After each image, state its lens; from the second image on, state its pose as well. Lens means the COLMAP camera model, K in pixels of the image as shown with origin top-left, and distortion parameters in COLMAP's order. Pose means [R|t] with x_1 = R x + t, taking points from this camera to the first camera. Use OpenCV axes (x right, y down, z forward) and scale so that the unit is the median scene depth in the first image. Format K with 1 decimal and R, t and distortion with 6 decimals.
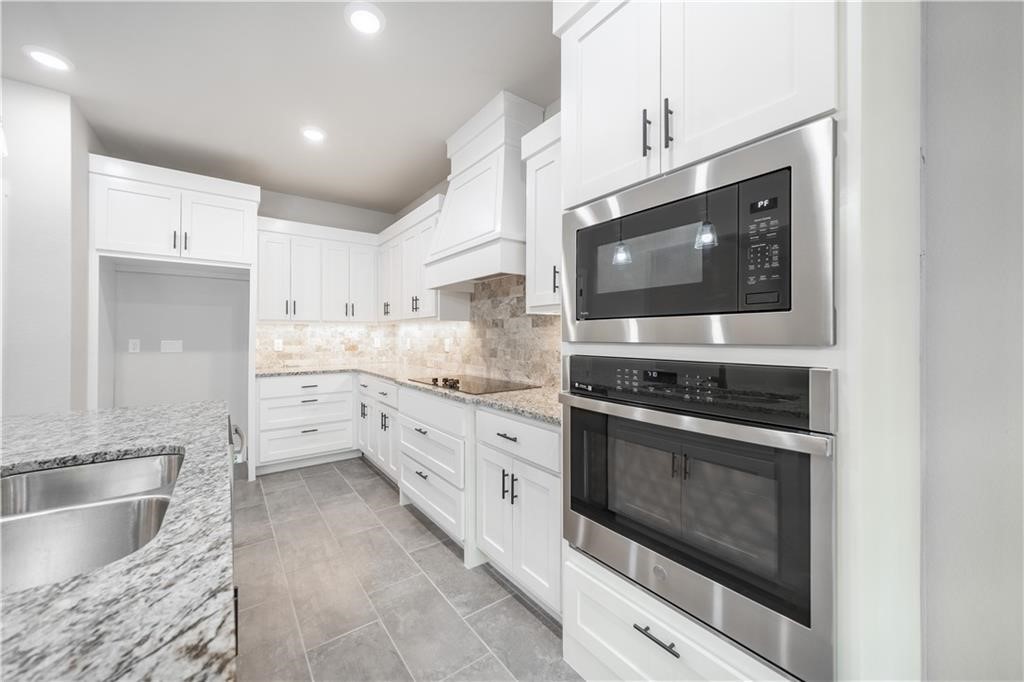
lens RADIAL K [[415.0, 0, 510.3], [0, 415.0, 335.0], [0, 0, 1]] dist [0.003112, -0.000211]
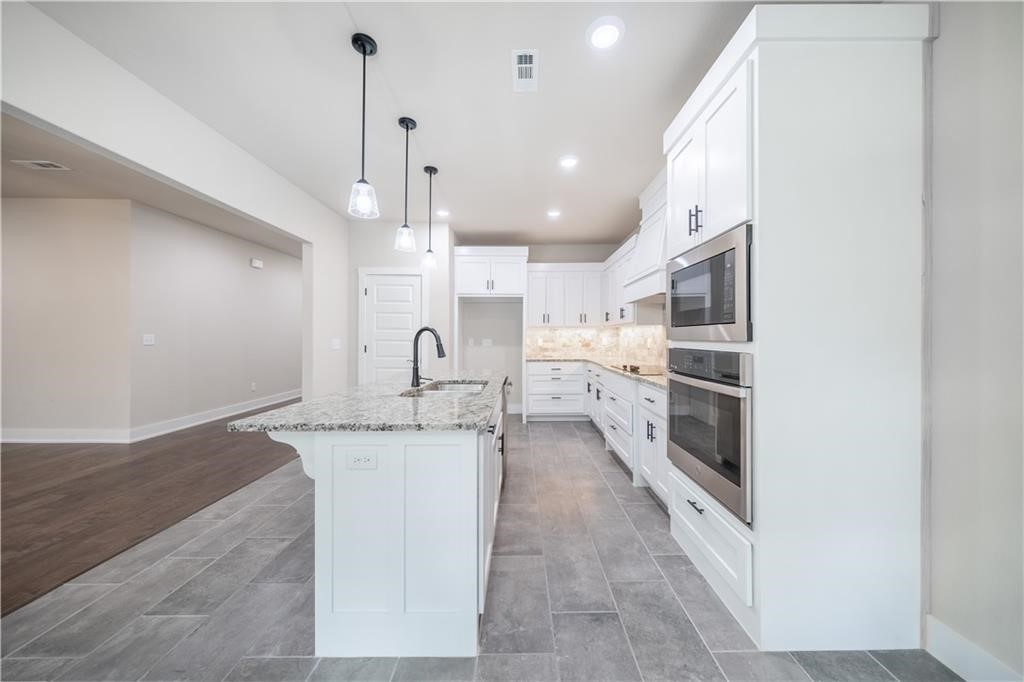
lens RADIAL K [[347.9, 0, 518.2], [0, 347.9, 336.0], [0, 0, 1]] dist [0.001386, -0.000041]
pose [[0.826863, -0.003478, -0.562393, 0.167727], [0.004406, 0.999990, 0.000294, -0.001221], [0.562387, -0.002721, 0.826870, -0.196064]]
